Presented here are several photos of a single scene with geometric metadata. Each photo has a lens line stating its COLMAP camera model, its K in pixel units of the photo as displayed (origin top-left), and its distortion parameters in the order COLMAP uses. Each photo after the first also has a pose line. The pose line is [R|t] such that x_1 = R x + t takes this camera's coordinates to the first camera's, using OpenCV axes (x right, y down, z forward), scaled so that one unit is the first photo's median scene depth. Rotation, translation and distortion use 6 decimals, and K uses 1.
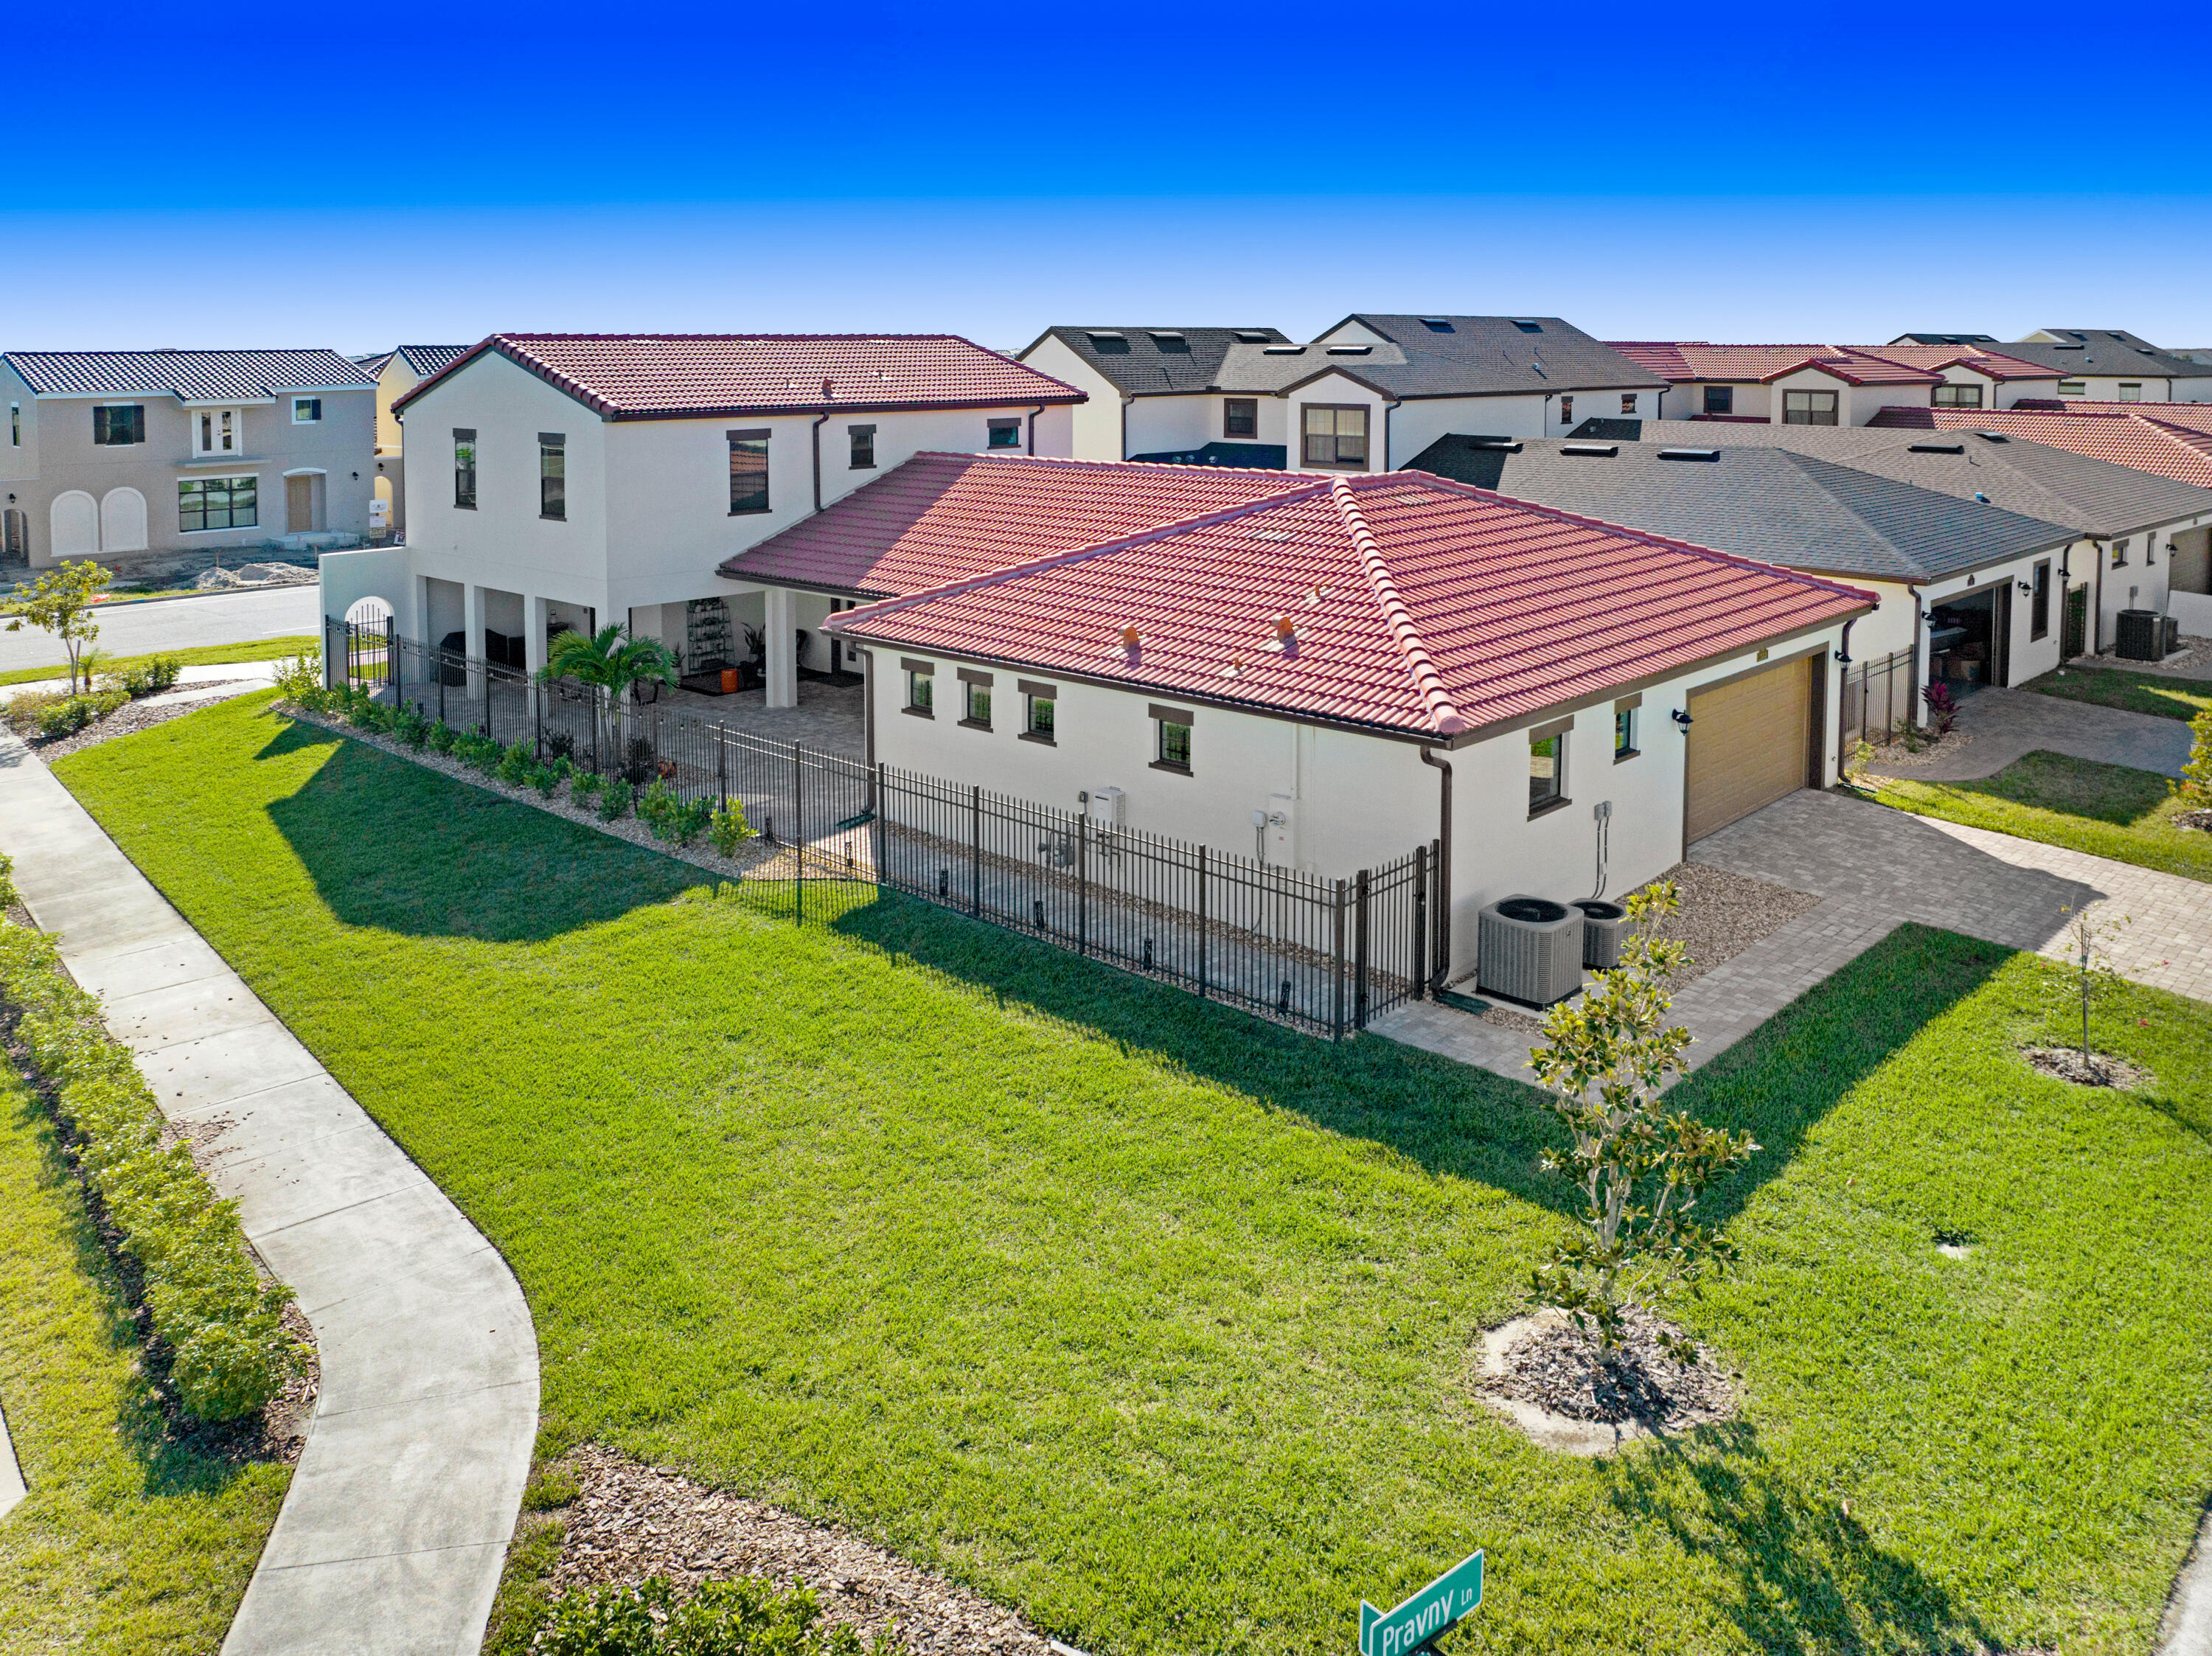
lens RADIAL K [[1578.1, 0, 1126.1], [0, 1578.1, 822.6], [0, 0, 1]] dist [-0.022127, -0.001851]
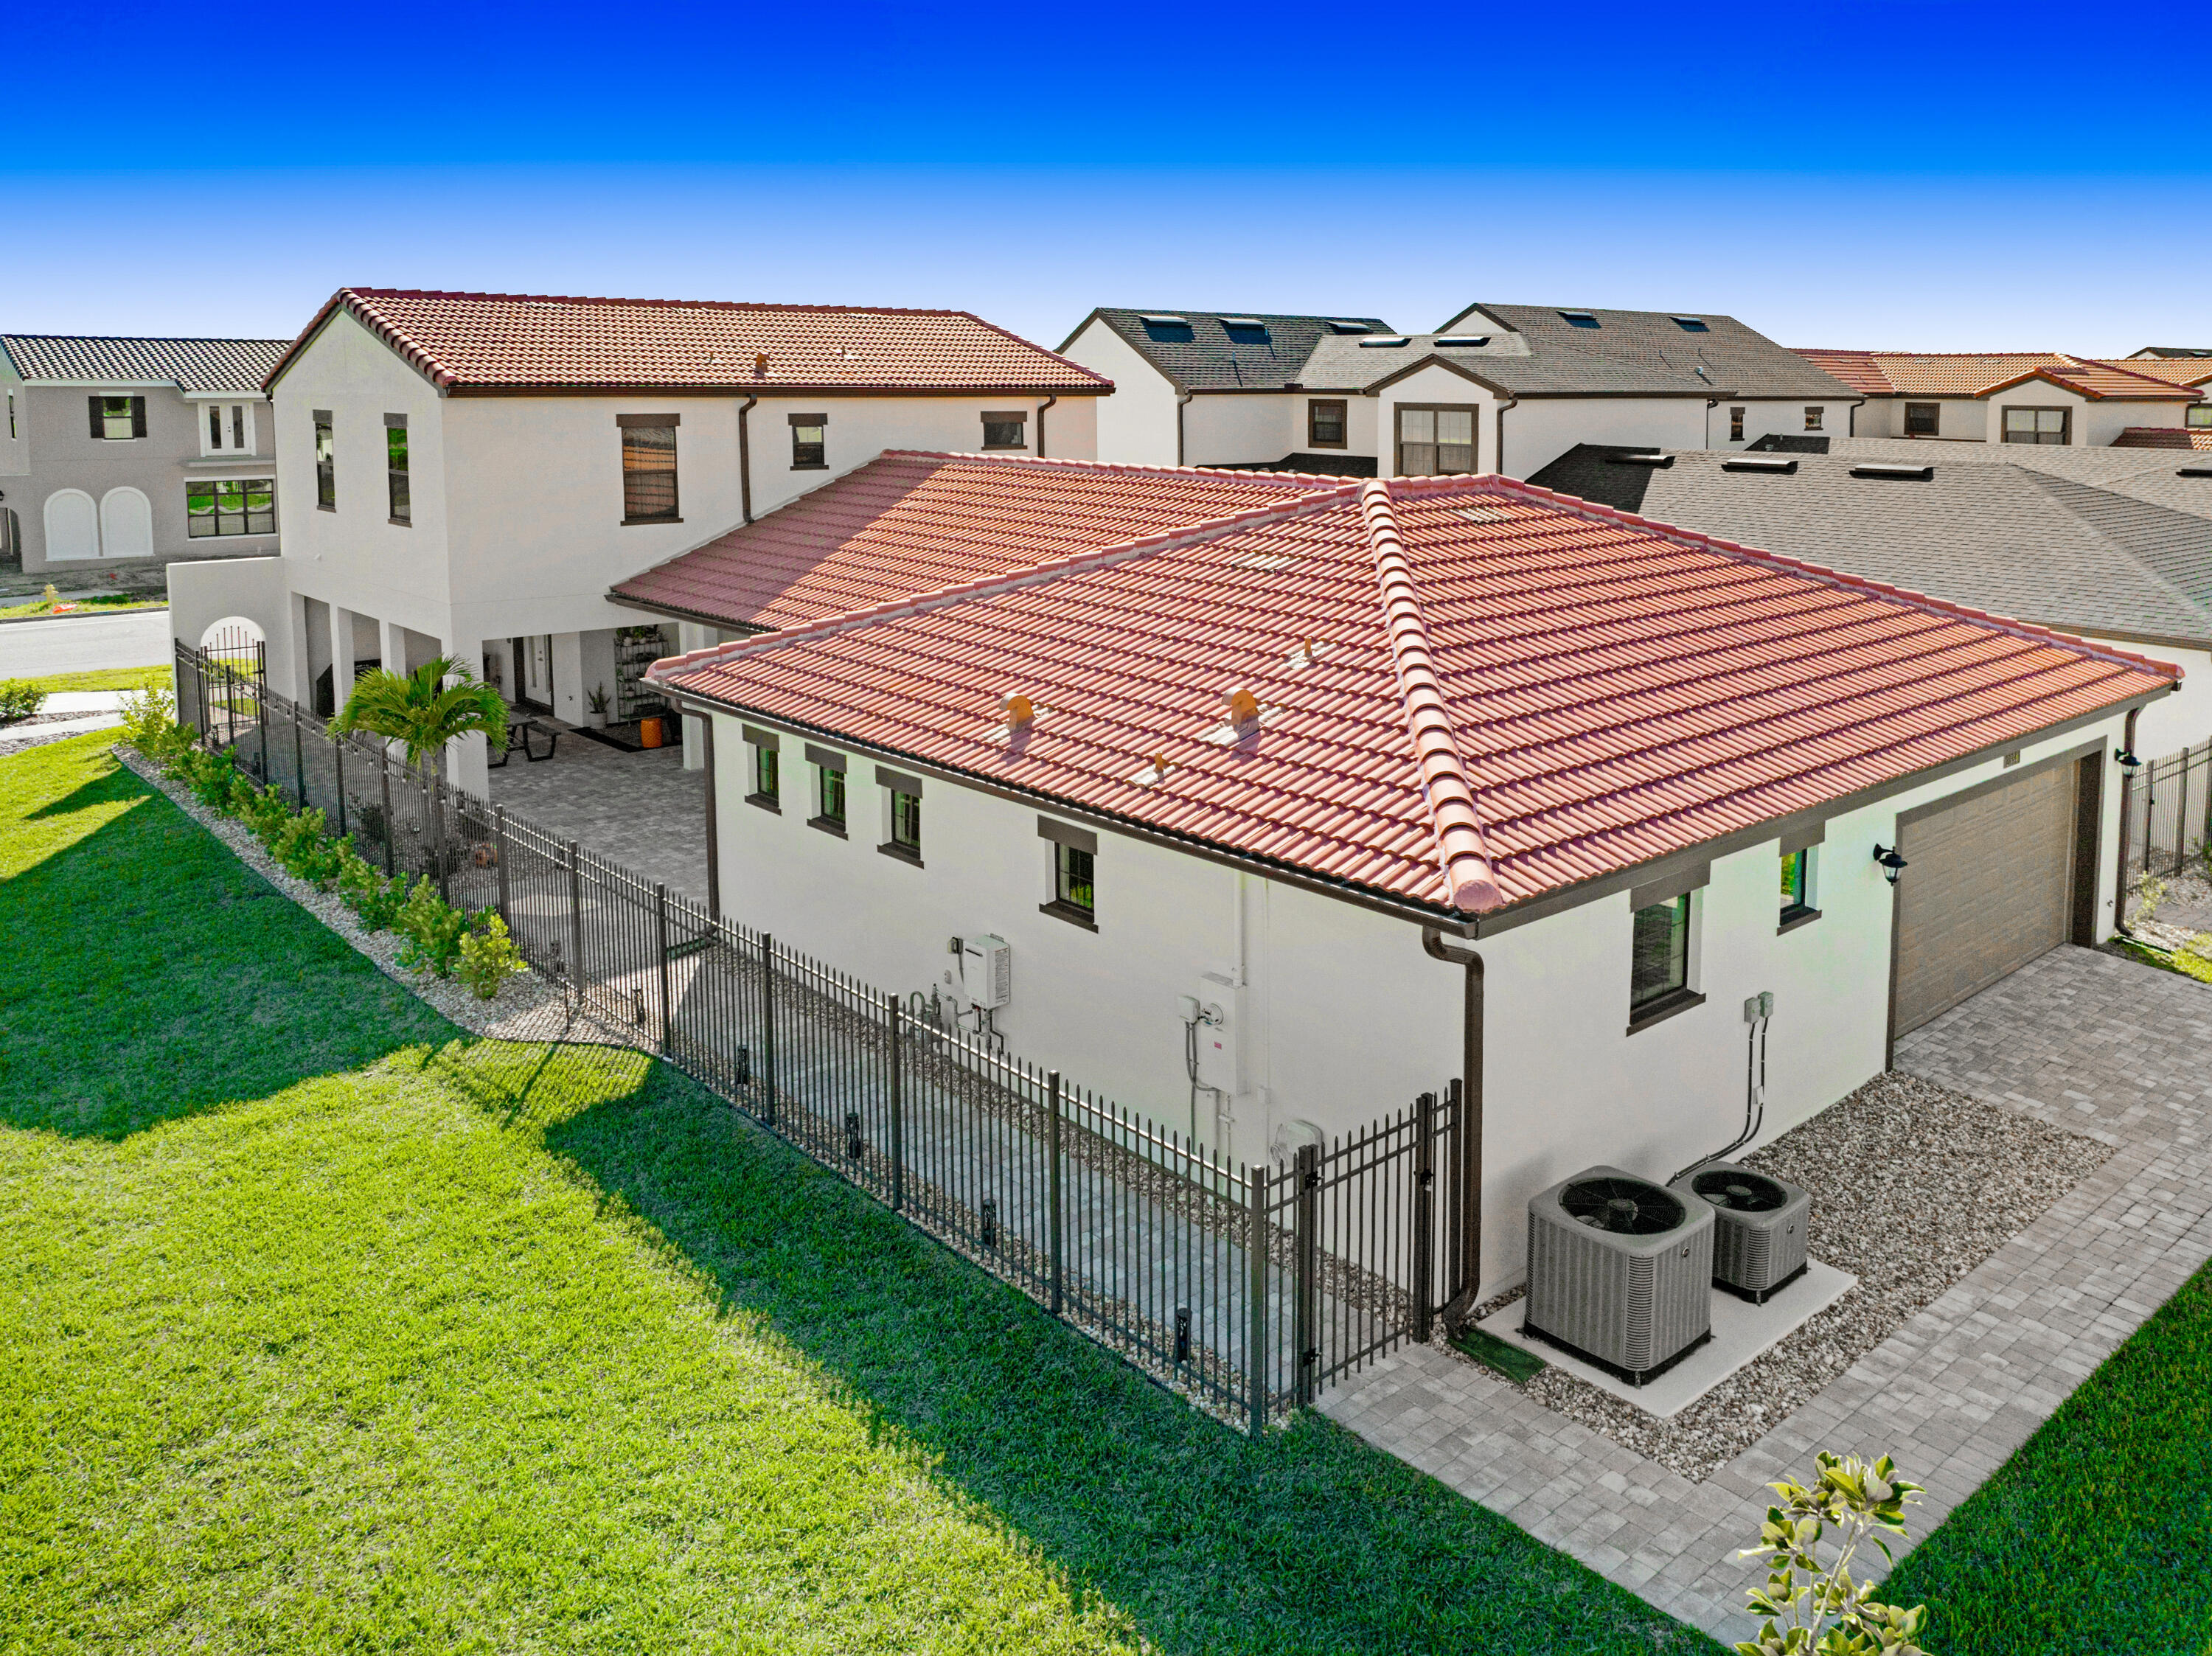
lens RADIAL K [[1645.7, 0, 1149.7], [0, 1645.7, 823.4], [0, 0, 1]] dist [-0.008124, 0.004009]
pose [[0.996910, 0.032978, -0.071289, 0.081793], [-0.034808, 0.999092, -0.024583, -0.043550], [0.070414, 0.026988, 0.997153, 0.252041]]
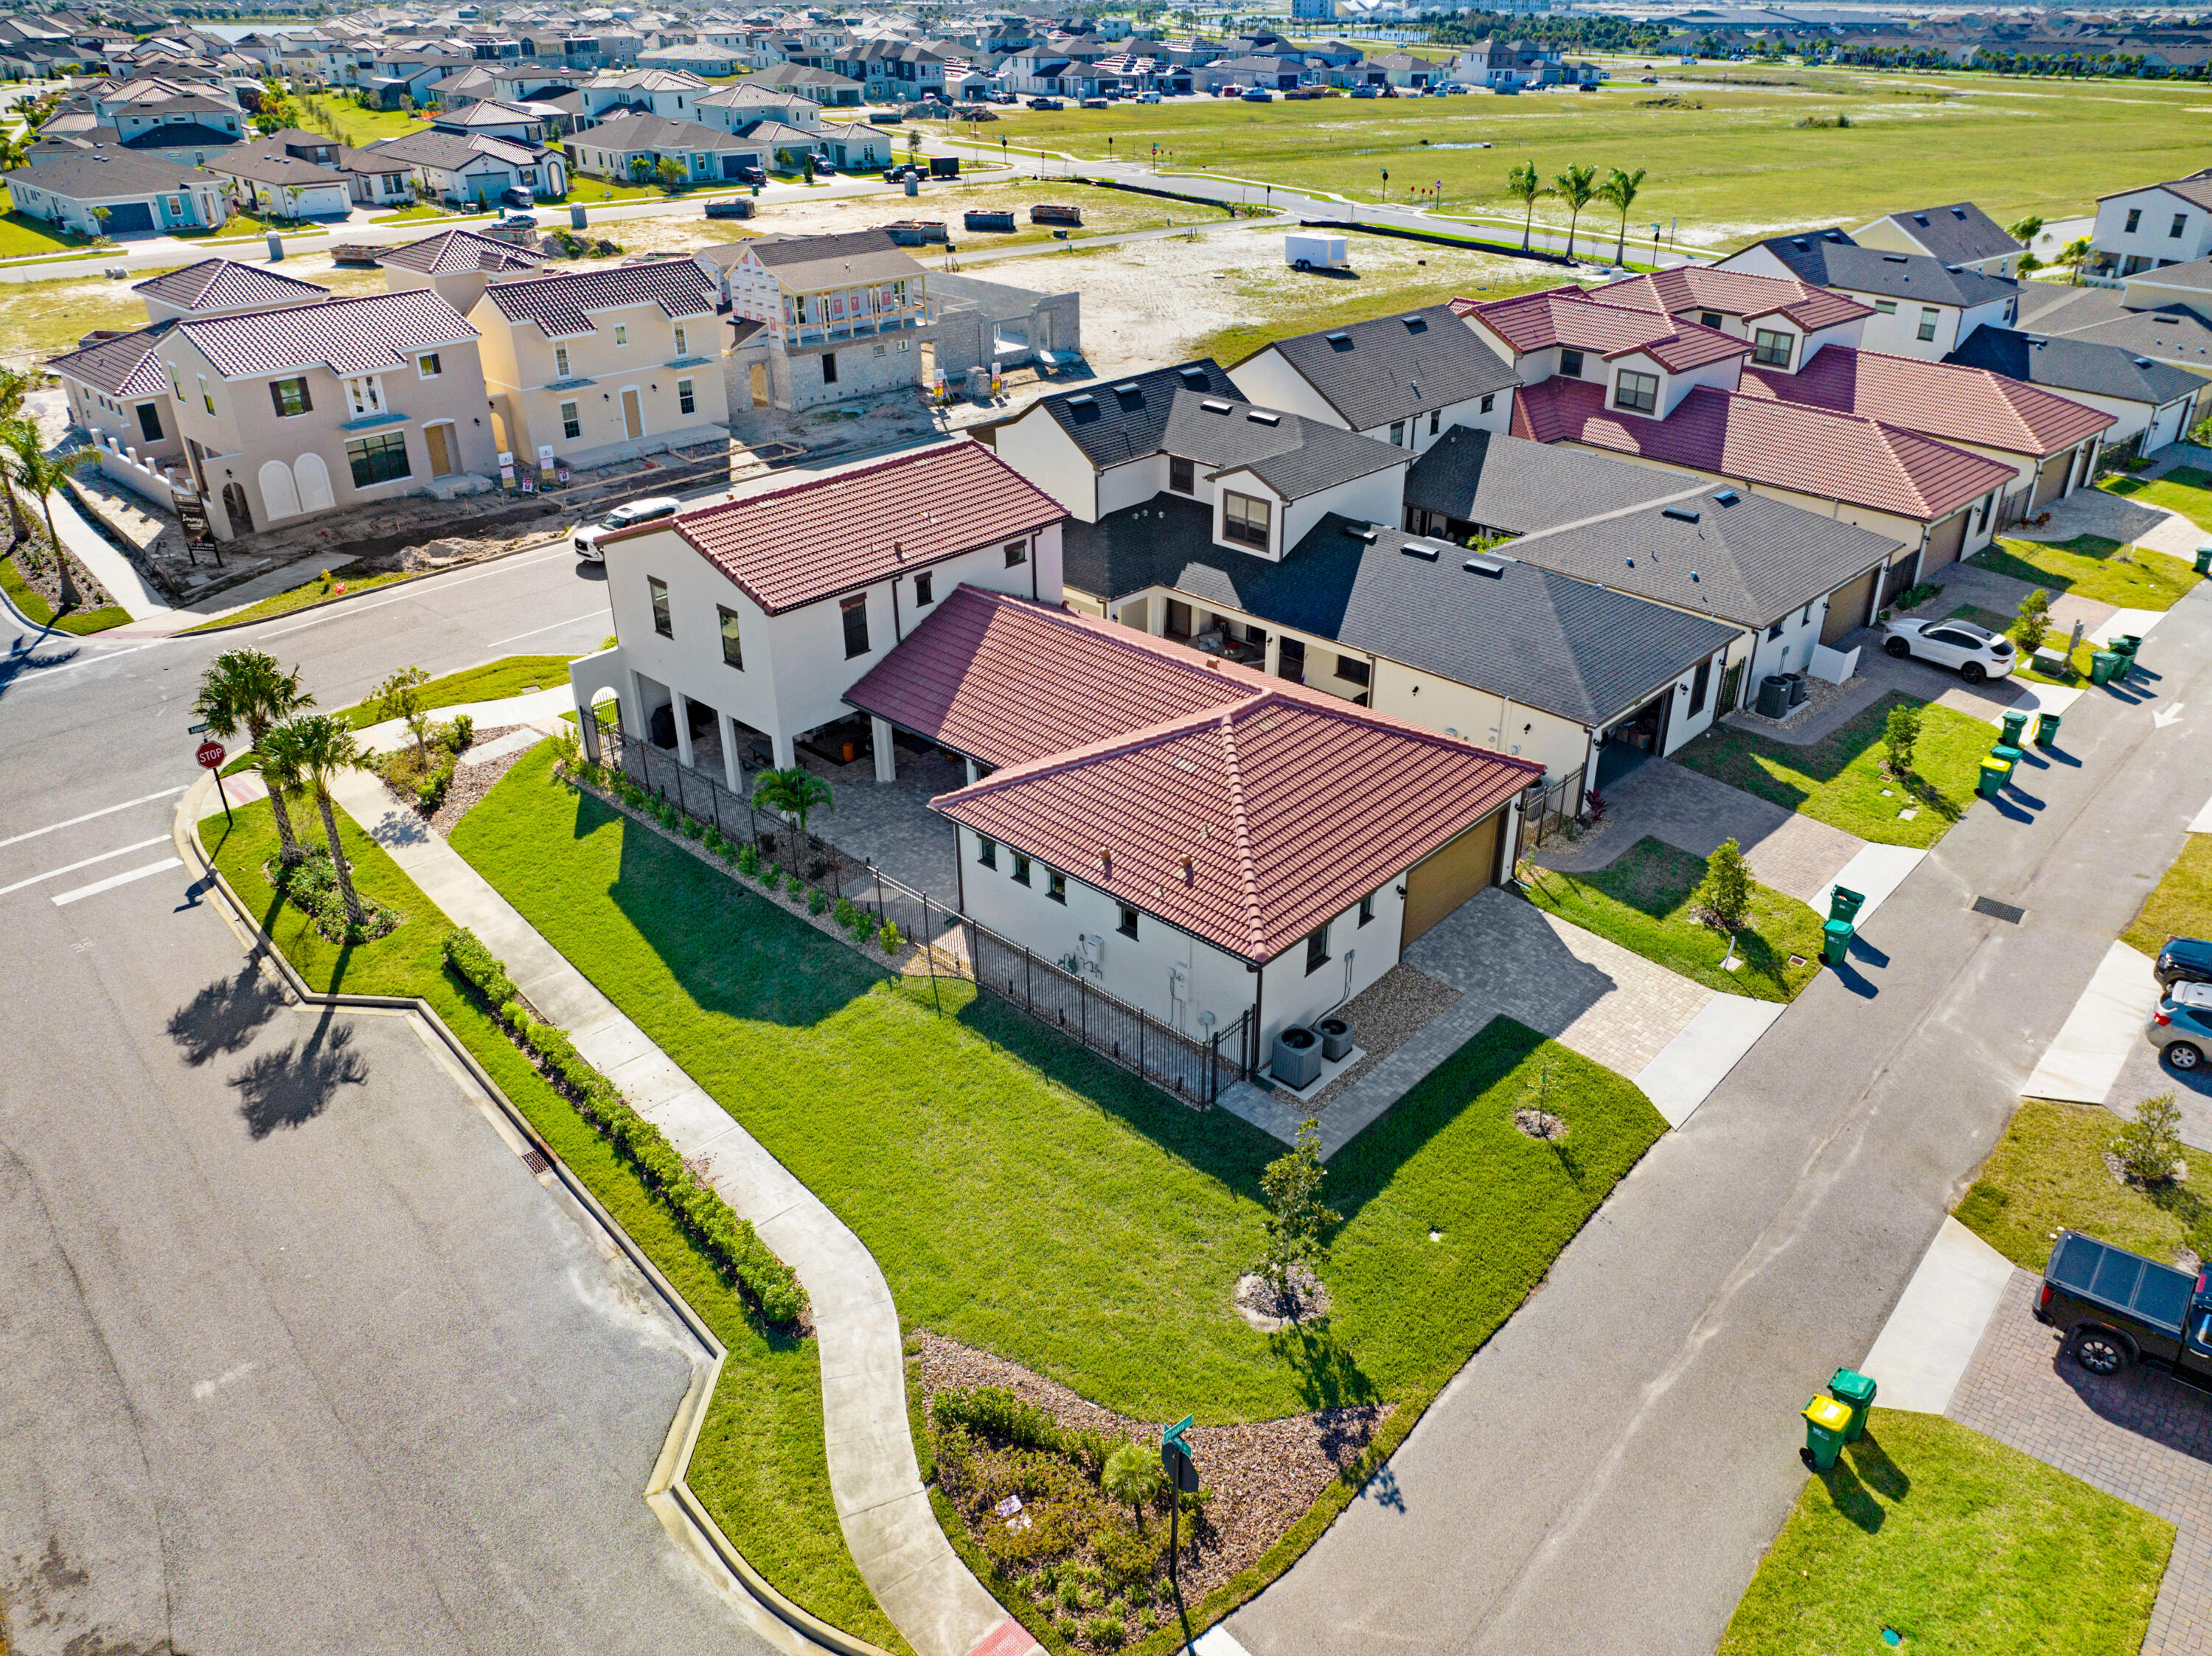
lens RADIAL K [[1578.1, 0, 1092.3], [0, 1578.1, 811.2], [0, 0, 1]] dist [-0.022127, -0.001851]
pose [[0.999866, -0.014086, -0.008366, 0.002919], [0.015709, 0.969259, 0.245540, -0.502909], [0.004650, -0.245638, 0.969350, -0.637795]]
